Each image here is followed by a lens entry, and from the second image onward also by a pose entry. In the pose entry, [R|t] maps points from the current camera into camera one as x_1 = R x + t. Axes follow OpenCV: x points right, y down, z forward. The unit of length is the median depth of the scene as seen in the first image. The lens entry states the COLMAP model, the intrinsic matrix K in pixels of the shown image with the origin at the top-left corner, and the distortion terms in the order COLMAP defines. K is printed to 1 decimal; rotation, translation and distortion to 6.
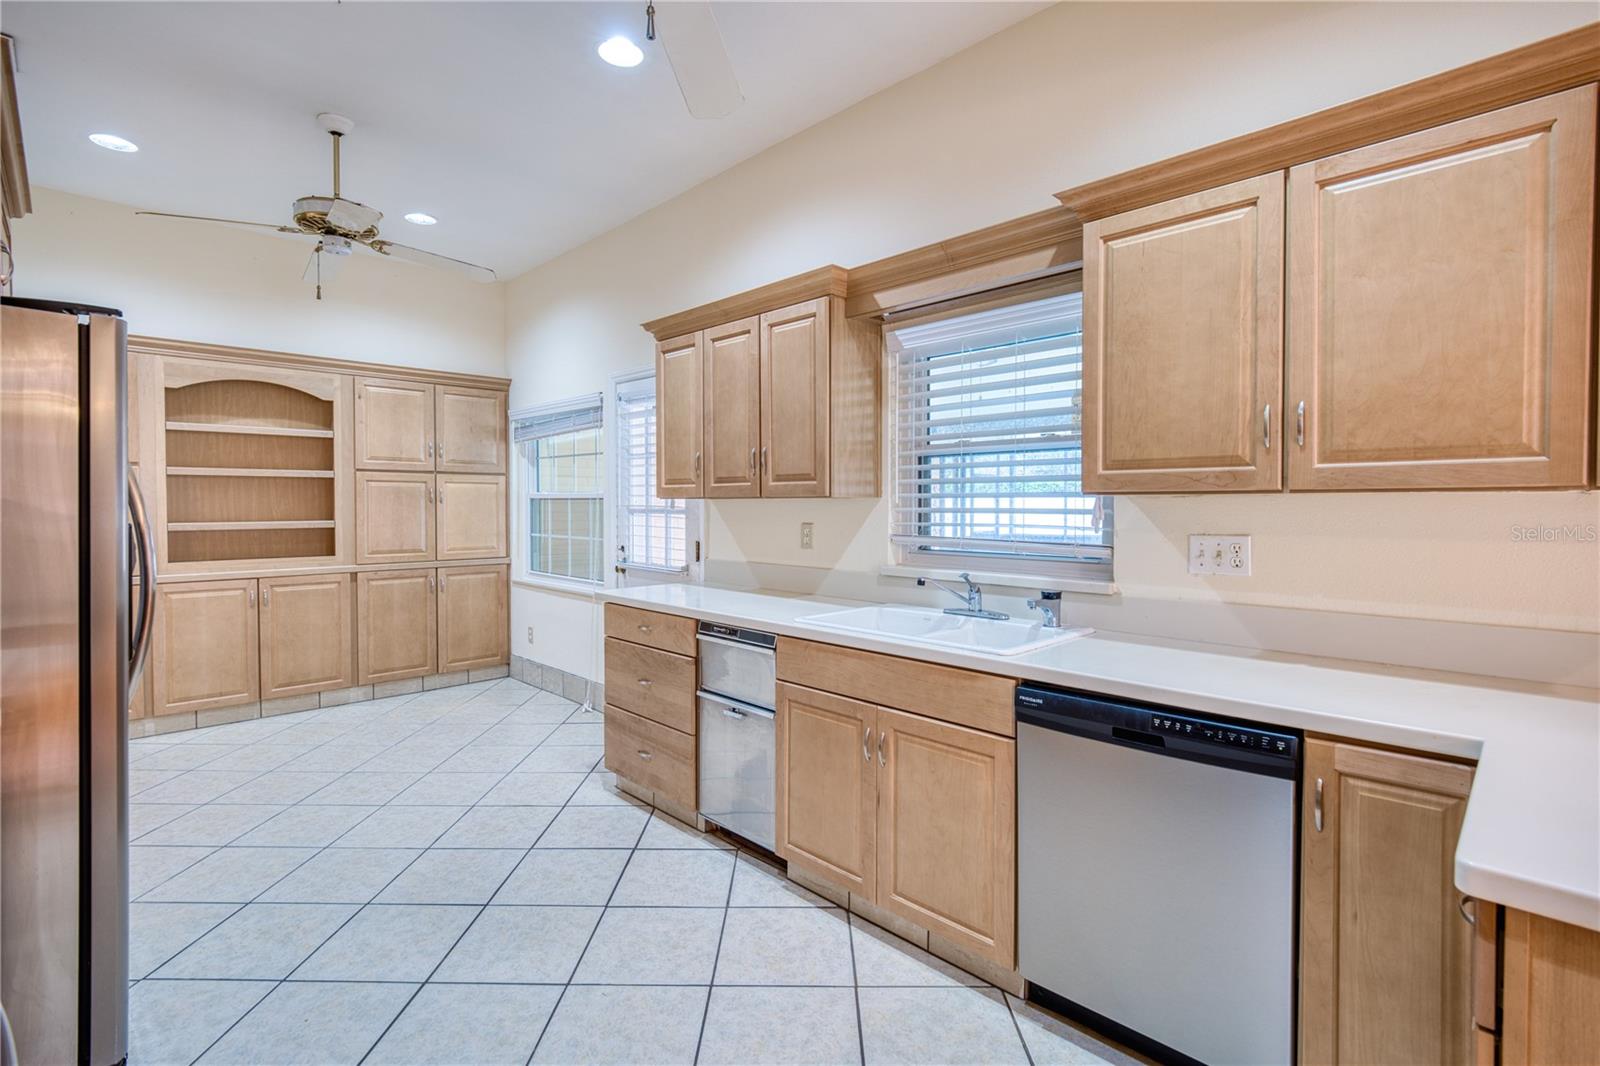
lens RADIAL K [[726.0, 0, 800.0], [0, 726.0, 533.0], [0, 0, 1]] dist [-0.000322, 0.000013]
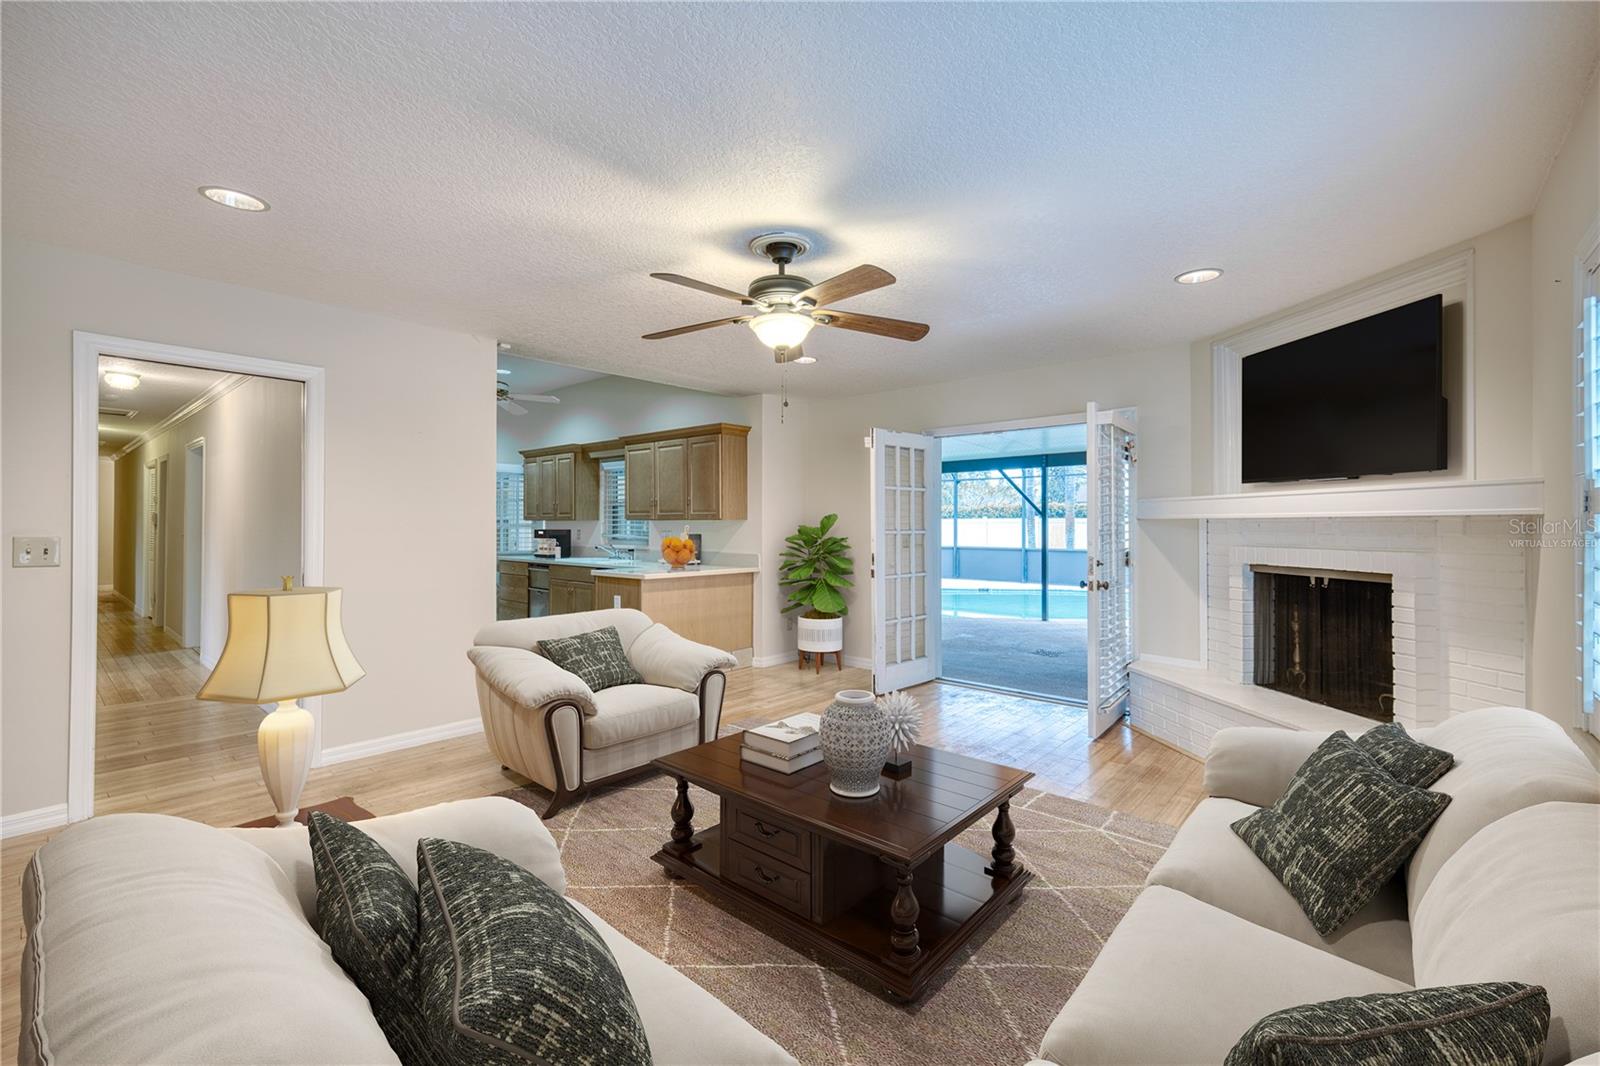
lens RADIAL K [[665.7, 0, 800.0], [0, 665.7, 533.0], [0, 0, 1]] dist [0.000183, -0.000015]
pose [[0.997443, 0.001597, 0.071442, 0.890560], [0.000487, 0.999575, -0.029138, 0.094784], [-0.071458, 0.029099, 0.997019, -2.062835]]
